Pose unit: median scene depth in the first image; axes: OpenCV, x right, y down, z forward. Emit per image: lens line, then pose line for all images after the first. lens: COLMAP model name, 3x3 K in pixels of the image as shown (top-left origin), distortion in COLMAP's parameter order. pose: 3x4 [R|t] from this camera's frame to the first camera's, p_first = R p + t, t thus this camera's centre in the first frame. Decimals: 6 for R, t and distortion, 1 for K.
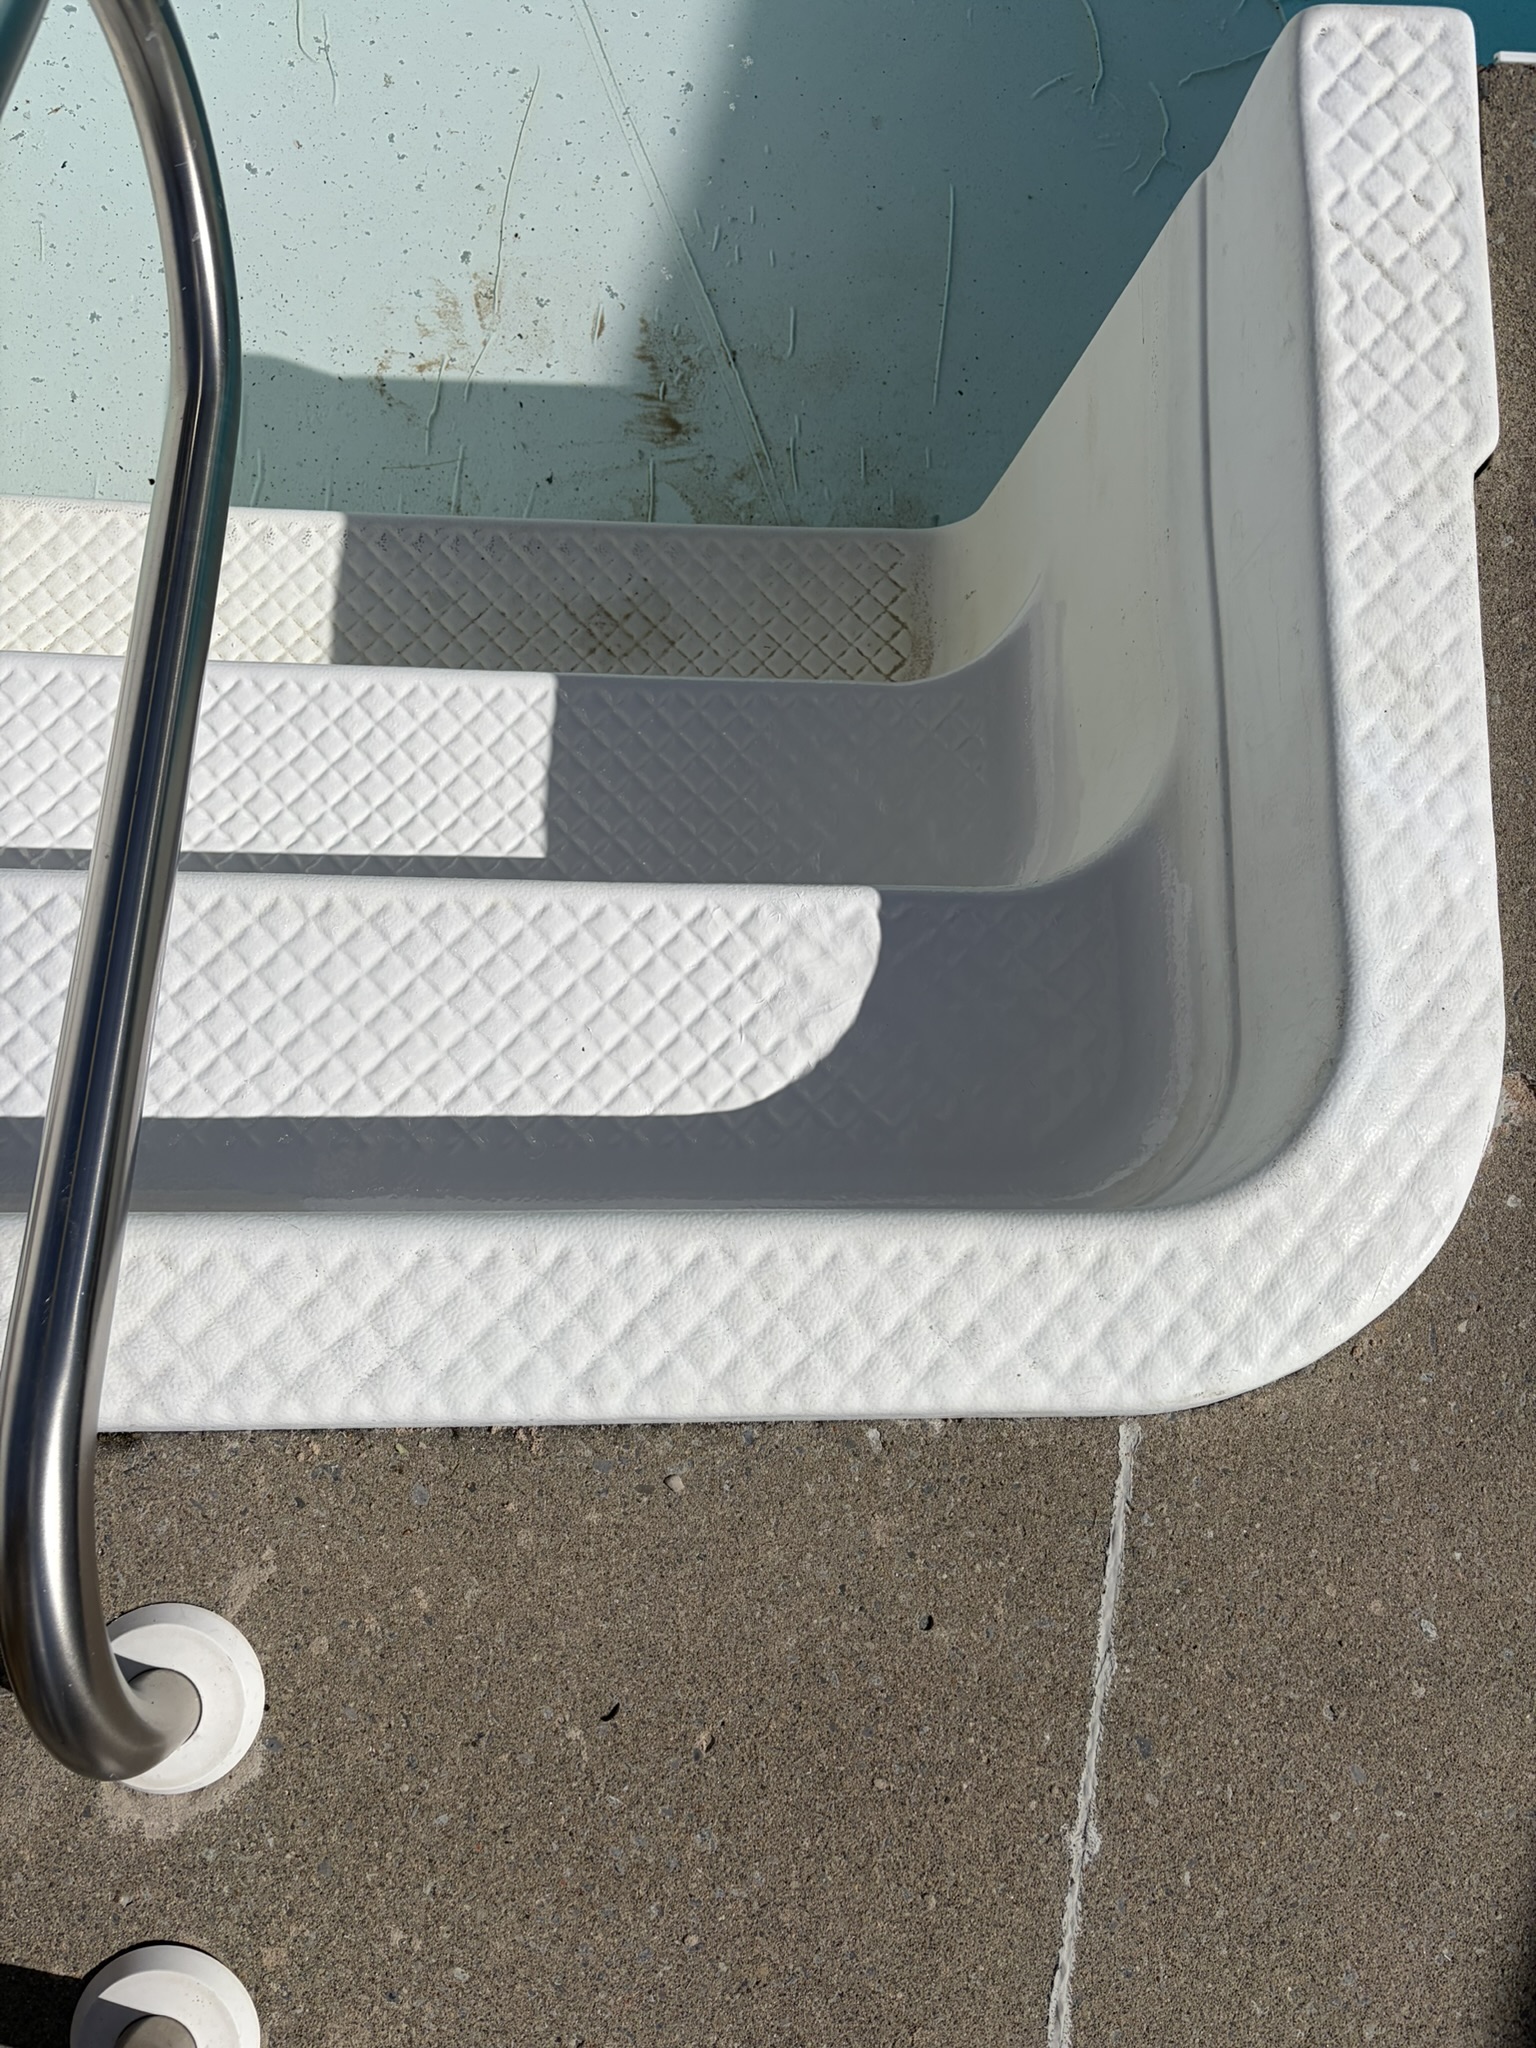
lens RADIAL K [[1566.1, 0, 776.8], [0, 1566.1, 1020.3], [0, 0, 1]] dist [0.109433, -0.097524]
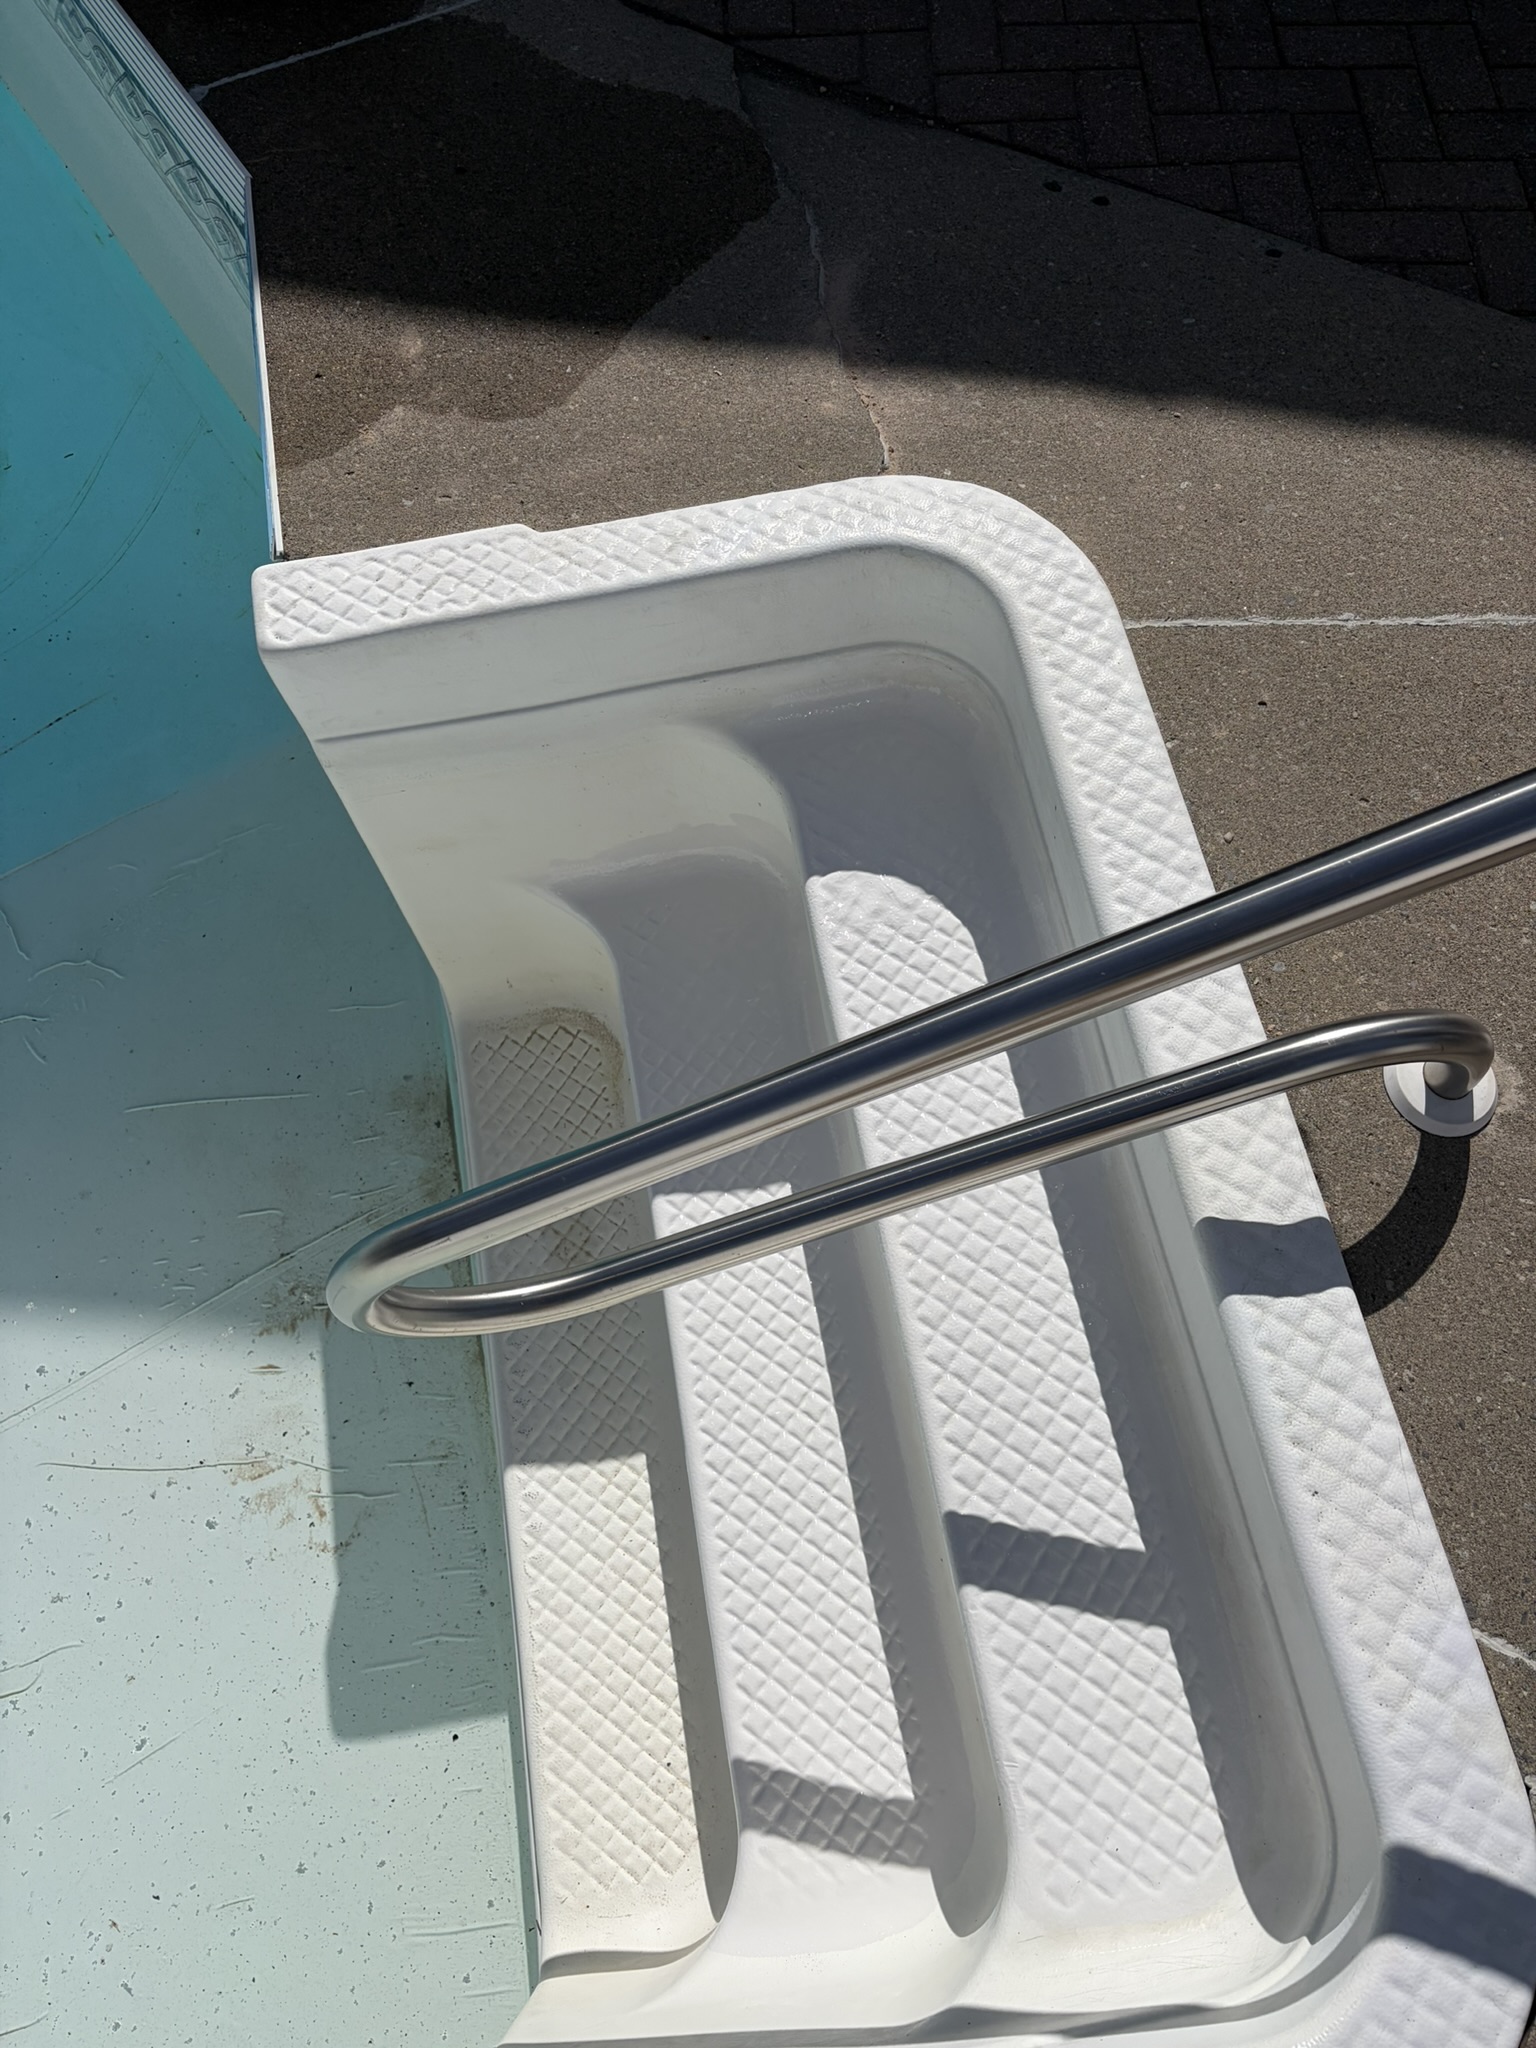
lens RADIAL K [[1566.1, 0, 776.8], [0, 1566.1, 1020.3], [0, 0, 1]] dist [0.109433, -0.097524]
pose [[-0.182763, -0.922732, 0.339358, -0.577699], [0.978473, -0.137058, 0.154294, -0.368897], [-0.095860, 0.360251, 0.927917, -0.354367]]
